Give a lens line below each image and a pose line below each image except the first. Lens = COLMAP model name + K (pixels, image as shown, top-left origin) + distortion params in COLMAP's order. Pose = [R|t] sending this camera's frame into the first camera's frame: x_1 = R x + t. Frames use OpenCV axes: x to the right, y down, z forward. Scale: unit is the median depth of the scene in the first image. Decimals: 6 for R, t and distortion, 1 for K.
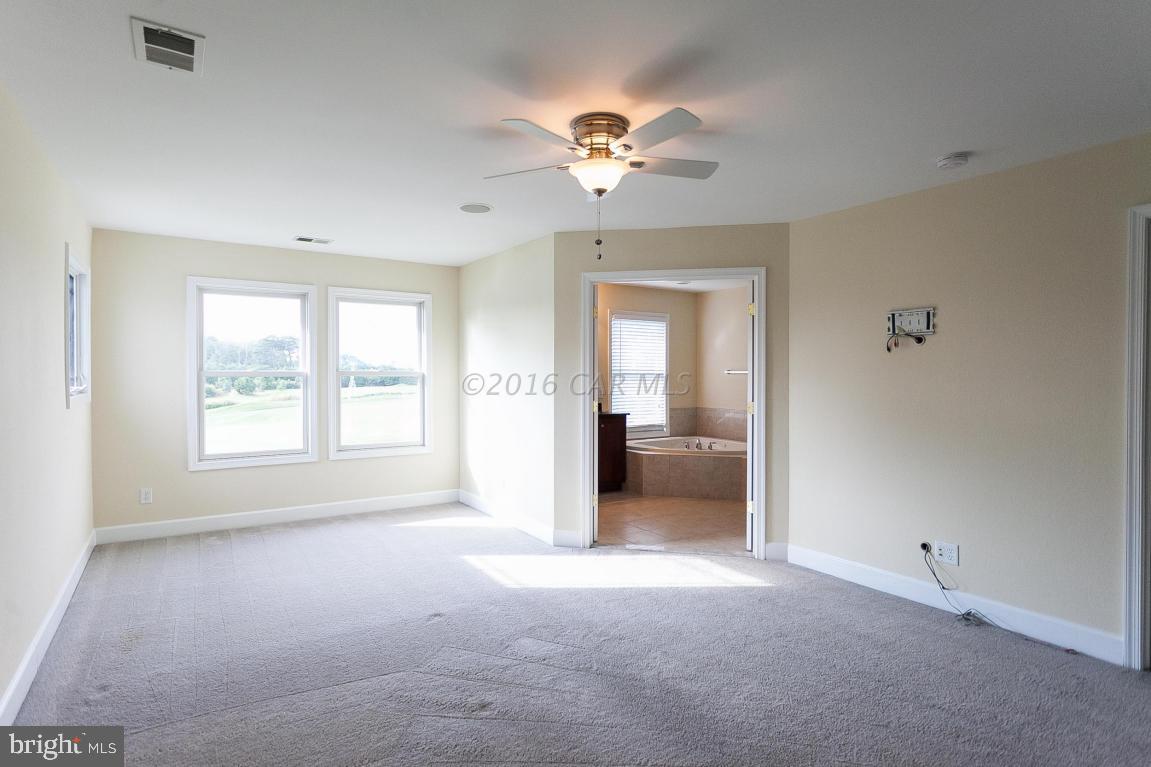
lens RADIAL K [[580.3, 0, 575.5], [0, 580.3, 383.5], [0, 0, 1]] dist [-0.001740, -0.000180]
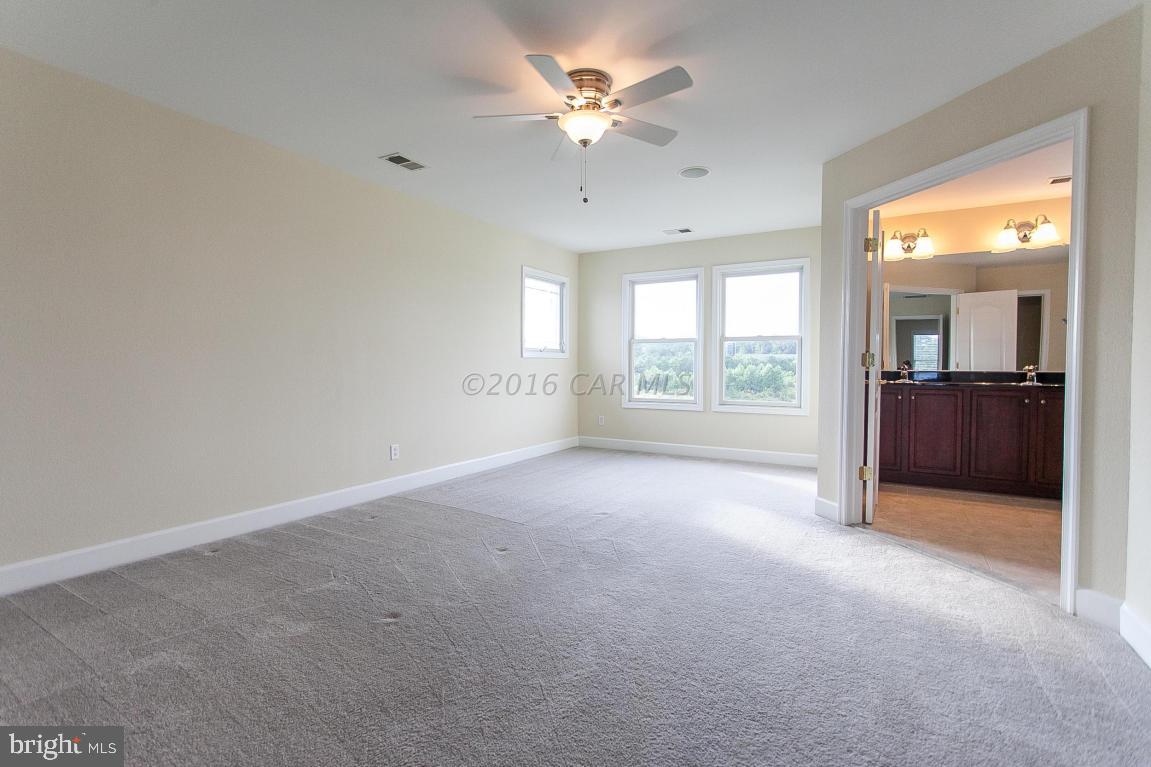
lens RADIAL K [[546.3, 0, 568.6], [0, 546.3, 381.1], [0, 0, 1]] dist [0.003341, 0.000787]
pose [[0.442412, 0.024644, -0.896473, 0.555320], [-0.015316, 0.999684, 0.019922, 0.062471], [0.896681, 0.004916, 0.442650, 0.283017]]
